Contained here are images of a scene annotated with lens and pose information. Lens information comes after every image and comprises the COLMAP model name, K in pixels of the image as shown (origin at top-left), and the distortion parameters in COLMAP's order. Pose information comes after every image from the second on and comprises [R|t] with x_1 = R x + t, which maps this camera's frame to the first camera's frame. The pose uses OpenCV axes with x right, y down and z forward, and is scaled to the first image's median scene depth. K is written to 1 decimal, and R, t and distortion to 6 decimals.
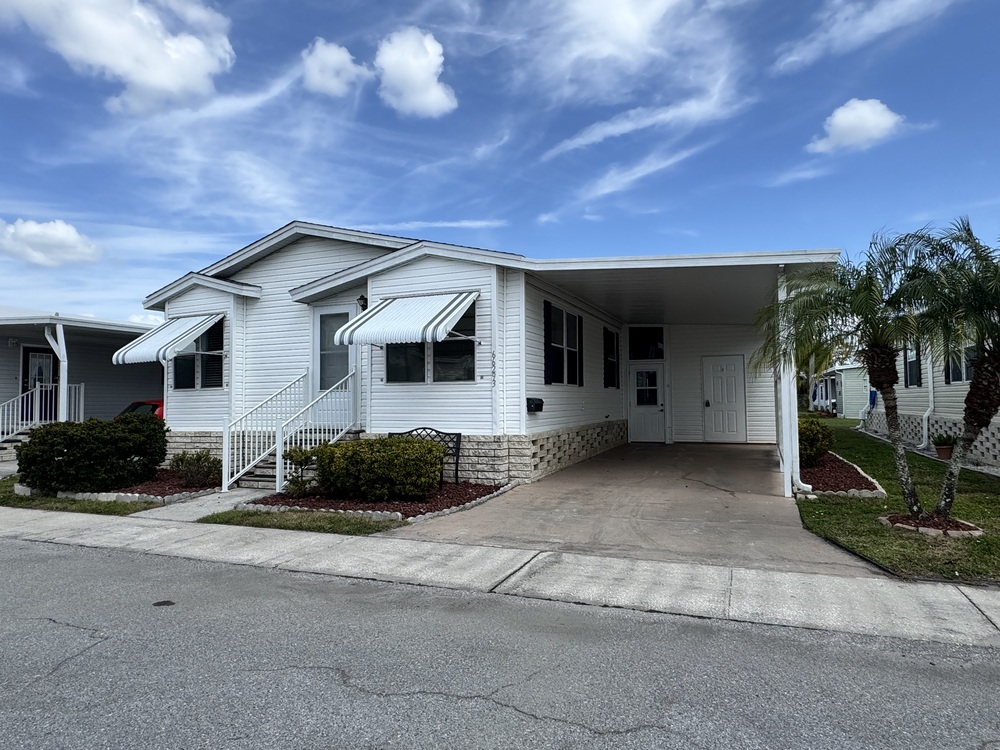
lens RADIAL K [[613.4, 0, 499.5], [0, 613.4, 368.0], [0, 0, 1]] dist [-0.012434, 0.006067]
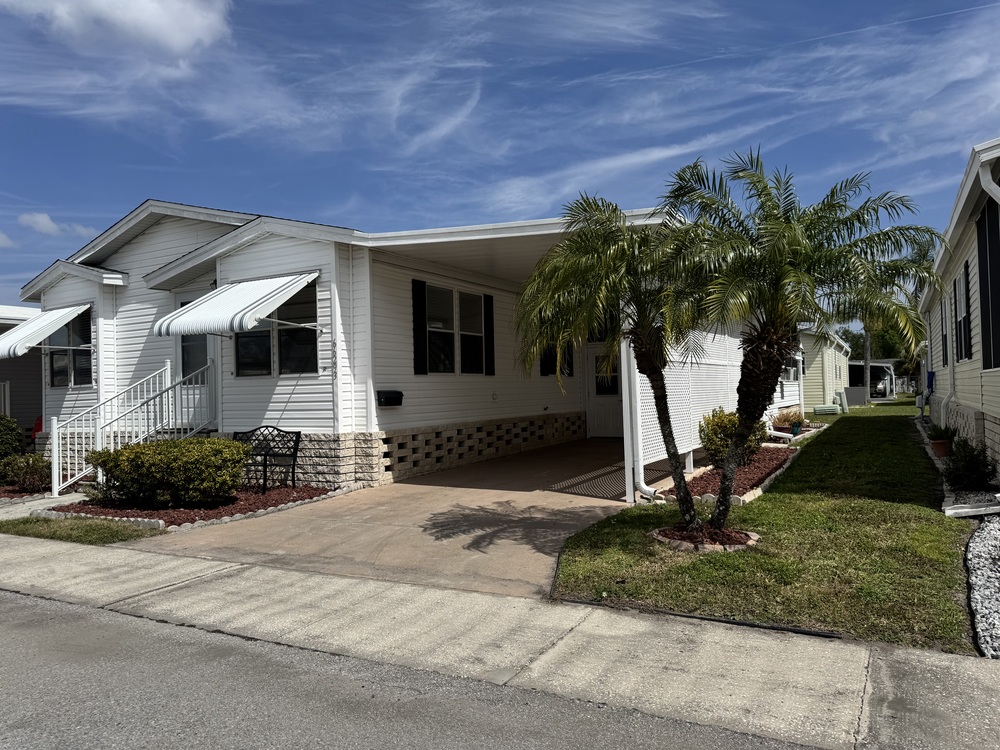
lens RADIAL K [[702.7, 0, 501.9], [0, 702.7, 379.3], [0, 0, 1]] dist [0.007457, -0.016752]
pose [[0.994879, -0.018978, -0.099279, 0.335872], [0.022901, 0.998995, 0.038521, -0.003285], [0.098448, -0.040598, 0.994314, 0.007086]]
